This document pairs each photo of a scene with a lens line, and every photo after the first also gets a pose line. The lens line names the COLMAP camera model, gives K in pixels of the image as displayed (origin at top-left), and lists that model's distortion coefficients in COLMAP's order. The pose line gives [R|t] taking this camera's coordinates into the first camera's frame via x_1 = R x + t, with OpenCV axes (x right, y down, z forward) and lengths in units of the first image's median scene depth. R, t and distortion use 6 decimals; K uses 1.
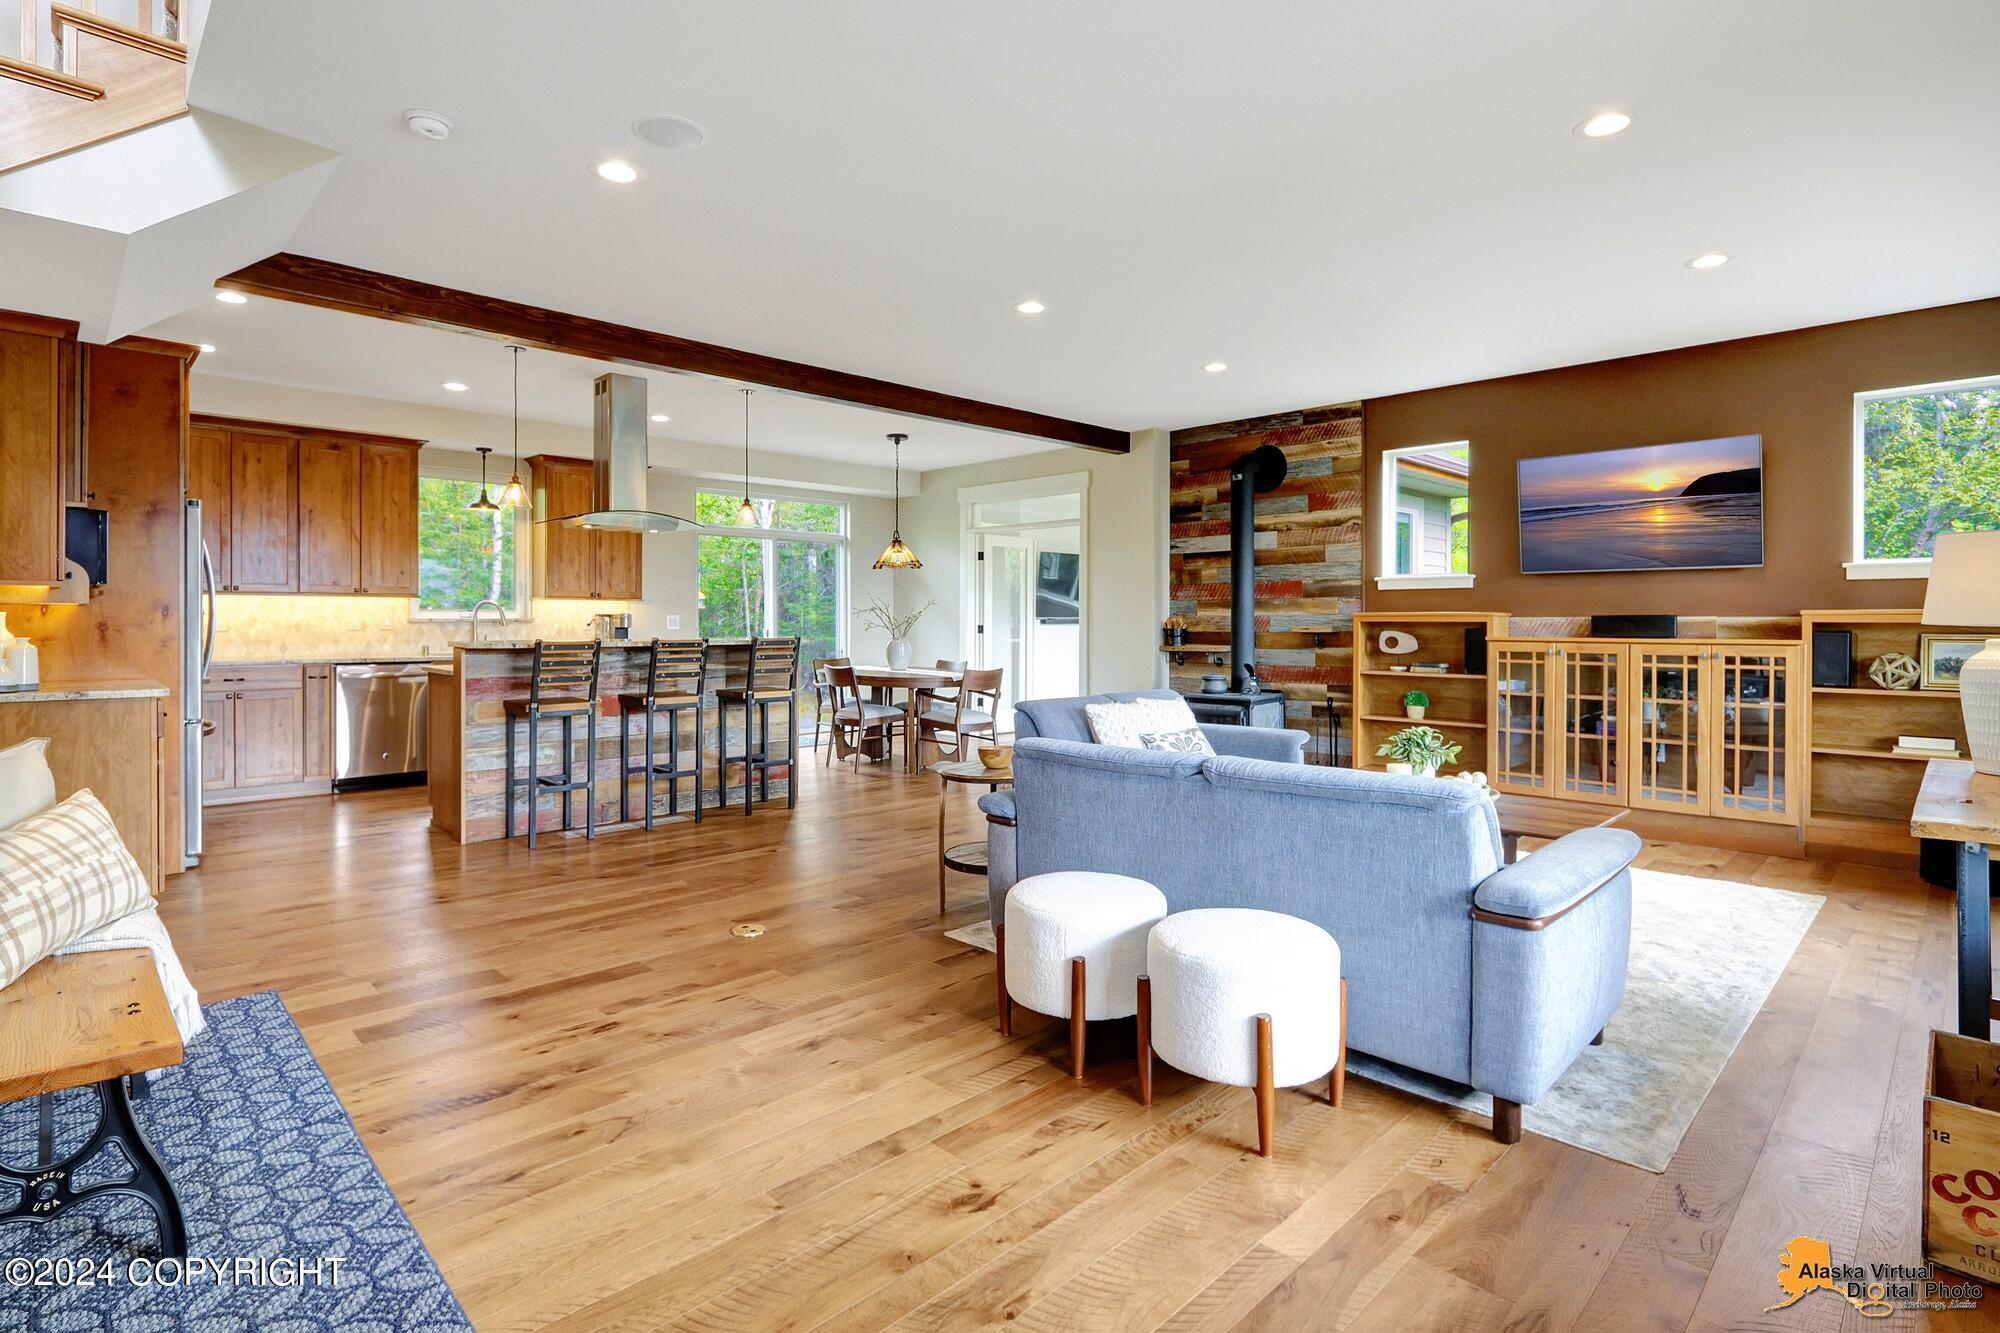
lens RADIAL K [[946.7, 0, 953.6], [0, 946.7, 622.4], [0, 0, 1]] dist [-0.001944, -0.000315]
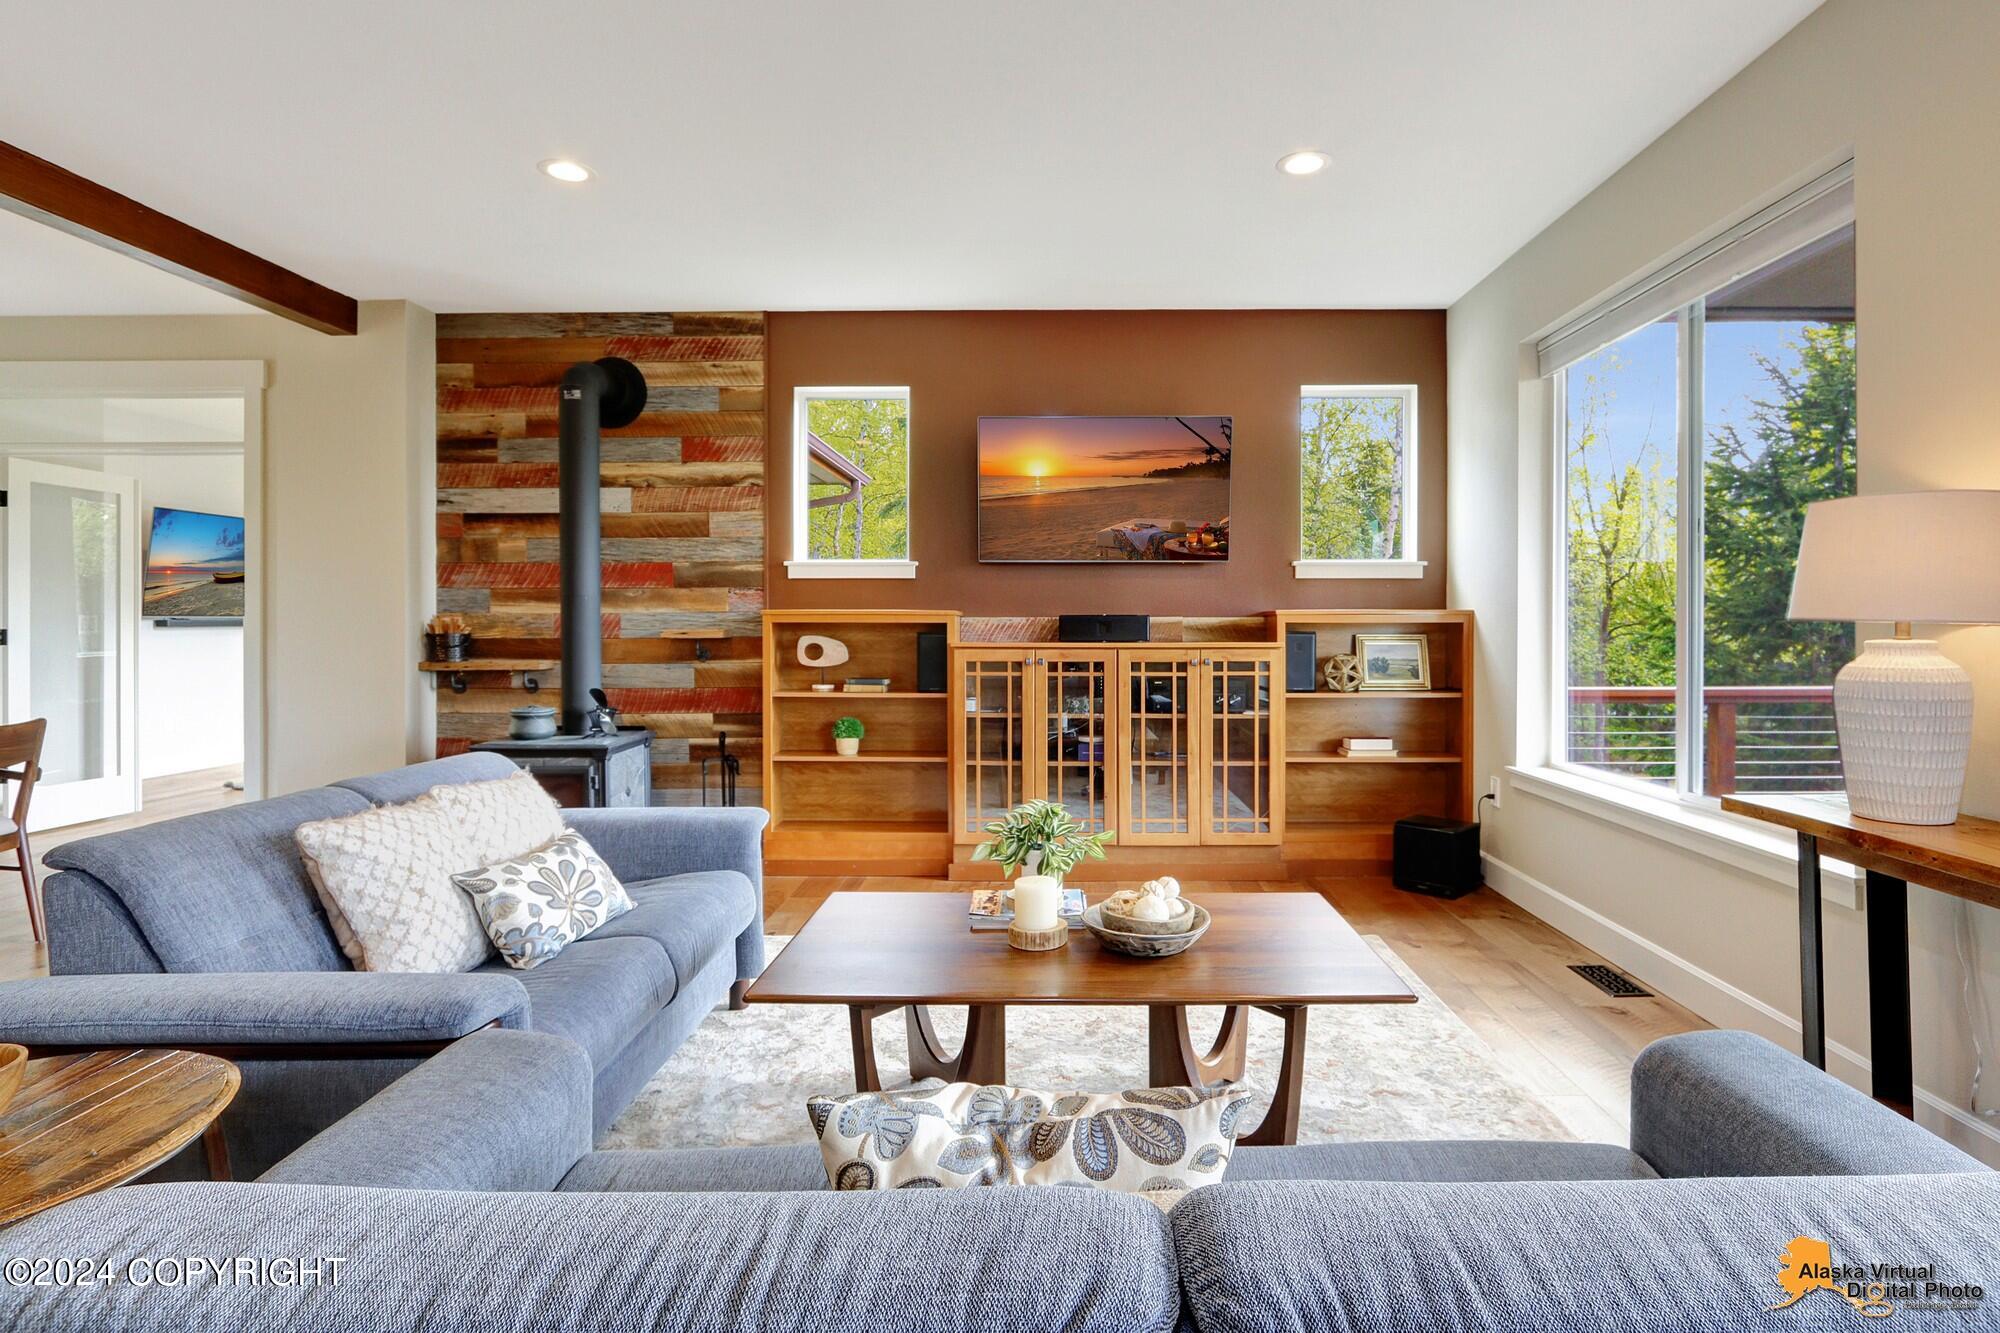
lens RADIAL K [[942.7, 0, 1040.1], [0, 942.7, 630.1], [0, 0, 1]] dist [-0.002334, -0.000318]
pose [[0.663558, -0.005910, 0.748102, 0.035695], [0.001150, 0.999976, 0.006880, 0.000181], [-0.748124, -0.003705, 0.663549, 0.356231]]
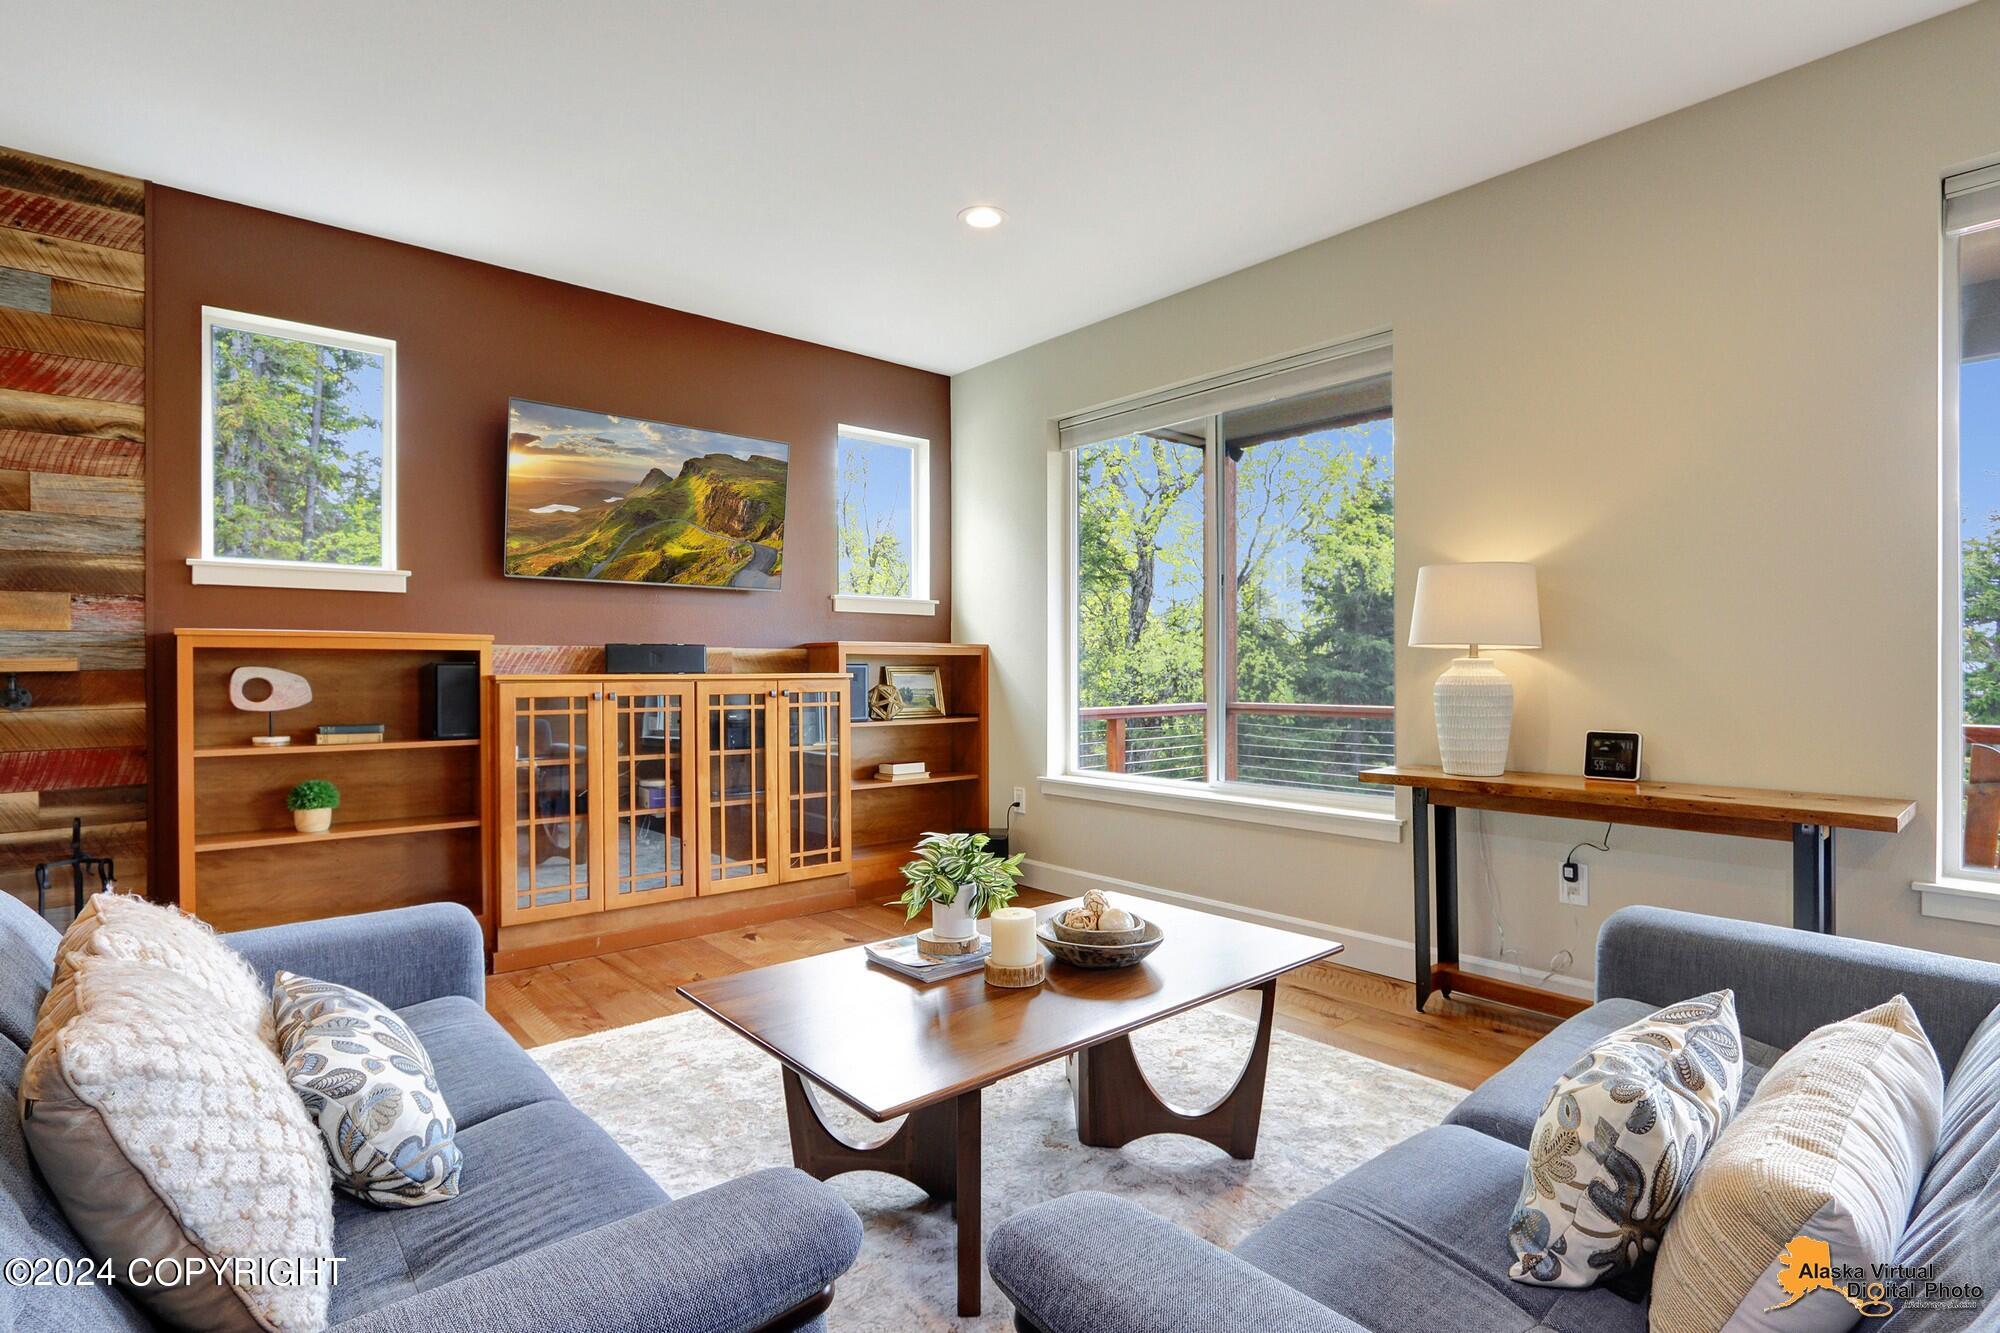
lens RADIAL K [[955.6, 0, 852.5], [0, 955.6, 670.3], [0, 0, 1]] dist [0.000057, 0.000119]
pose [[0.052384, -0.002580, 0.998624, -0.027736], [0.000261, 0.999997, 0.002569, 0.008744], [-0.998627, 0.000126, 0.052385, 0.593450]]
